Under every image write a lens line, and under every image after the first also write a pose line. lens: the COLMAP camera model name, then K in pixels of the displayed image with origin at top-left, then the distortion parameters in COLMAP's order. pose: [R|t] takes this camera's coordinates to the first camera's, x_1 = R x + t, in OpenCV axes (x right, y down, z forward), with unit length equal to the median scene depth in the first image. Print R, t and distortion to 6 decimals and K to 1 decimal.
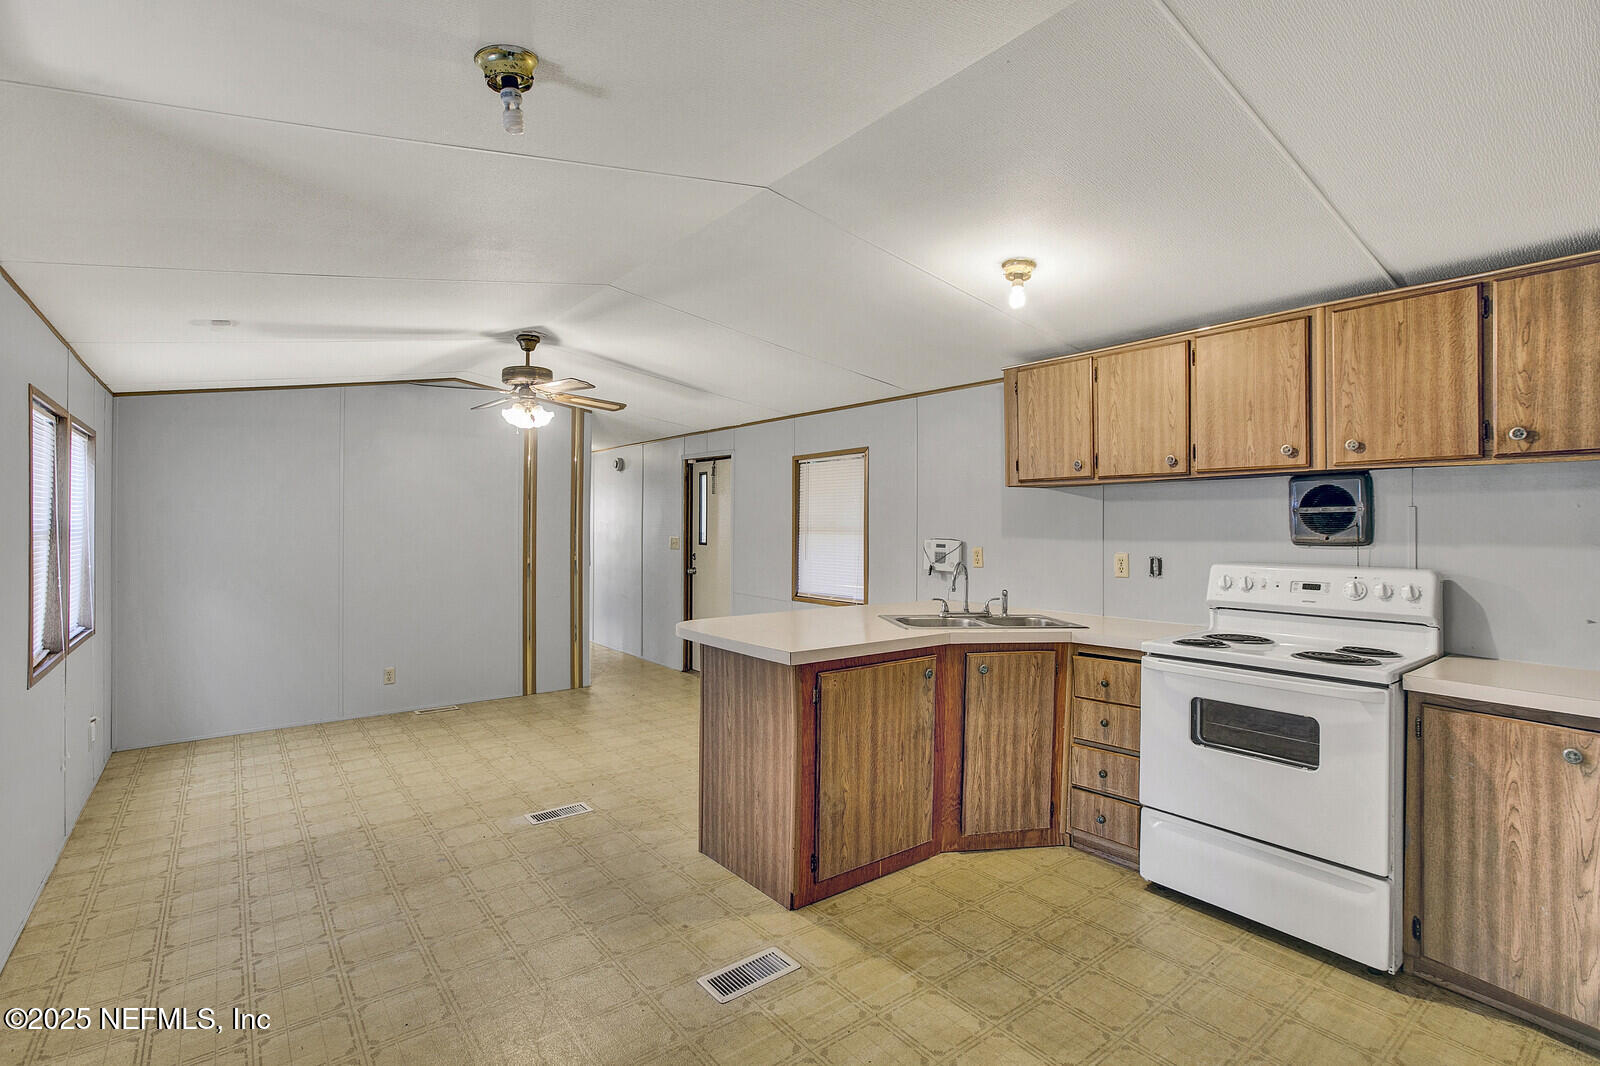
lens RADIAL K [[745.8, 0, 786.6], [0, 745.8, 523.5], [0, 0, 1]] dist [-0.020626, 0.010781]
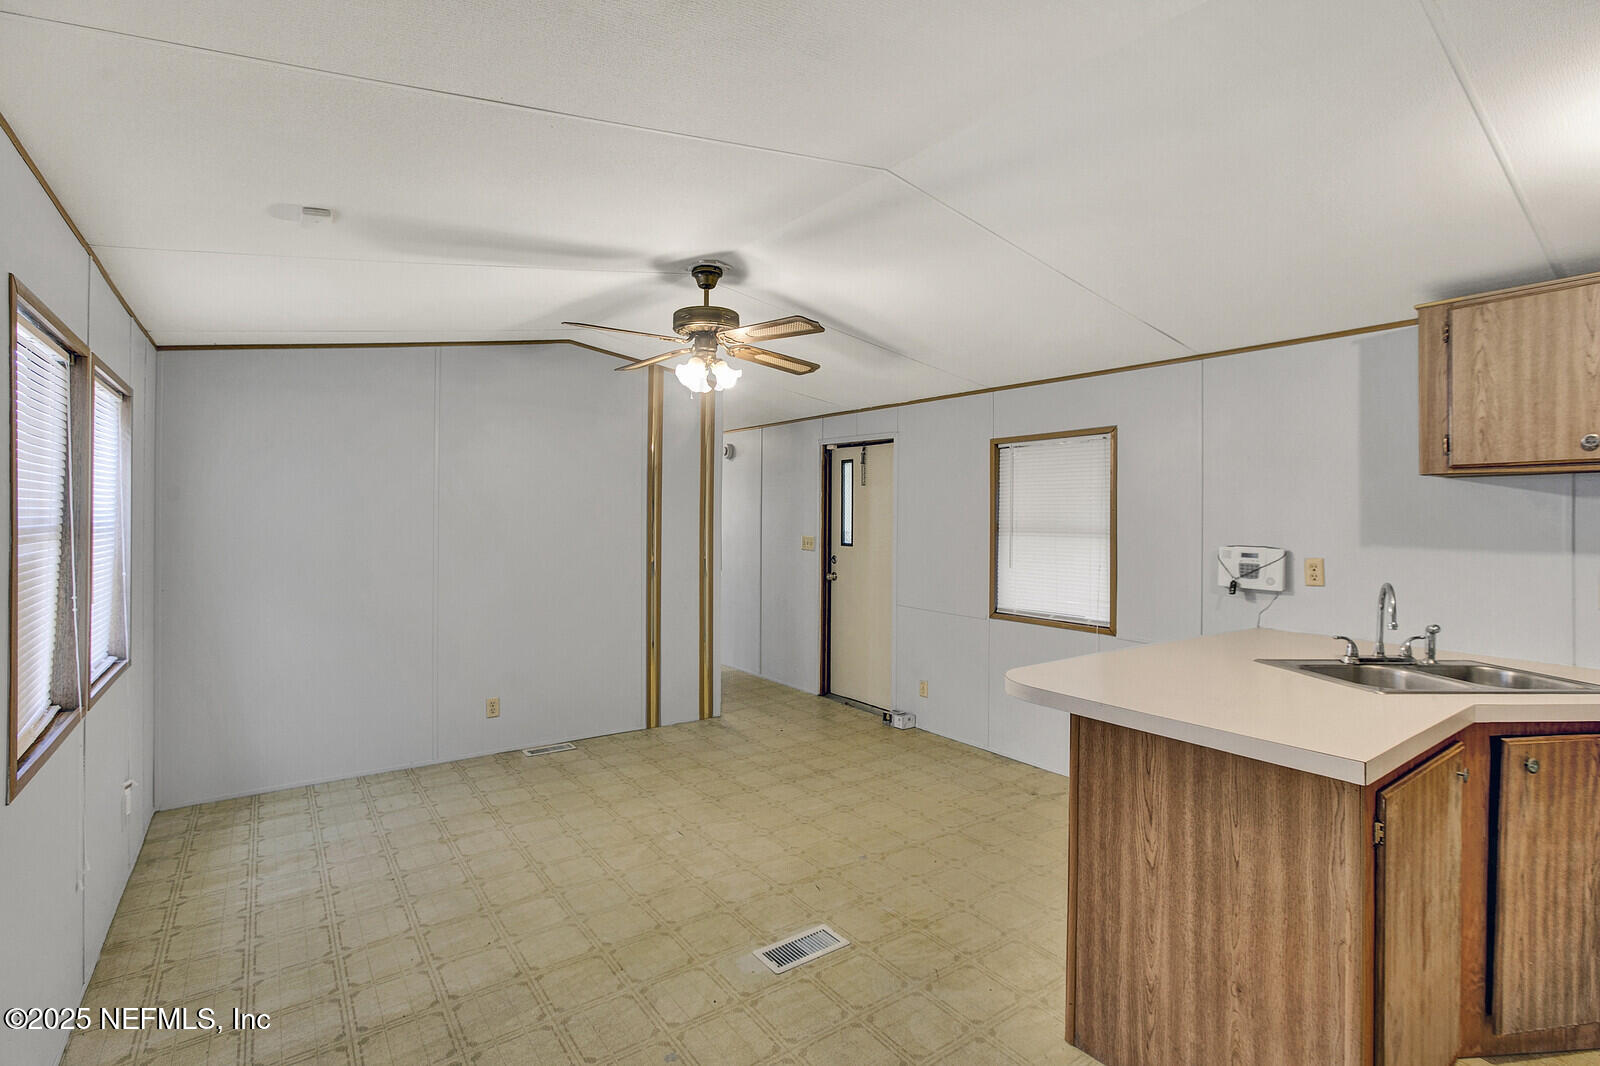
lens RADIAL K [[745.8, 0, 805.4], [0, 745.8, 526.0], [0, 0, 1]] dist [-0.020626, 0.010781]
pose [[0.999764, 0.010073, -0.019230, -0.254388], [-0.009905, 0.999912, 0.008820, -0.002189], [0.019317, -0.008627, 0.999776, 0.281158]]
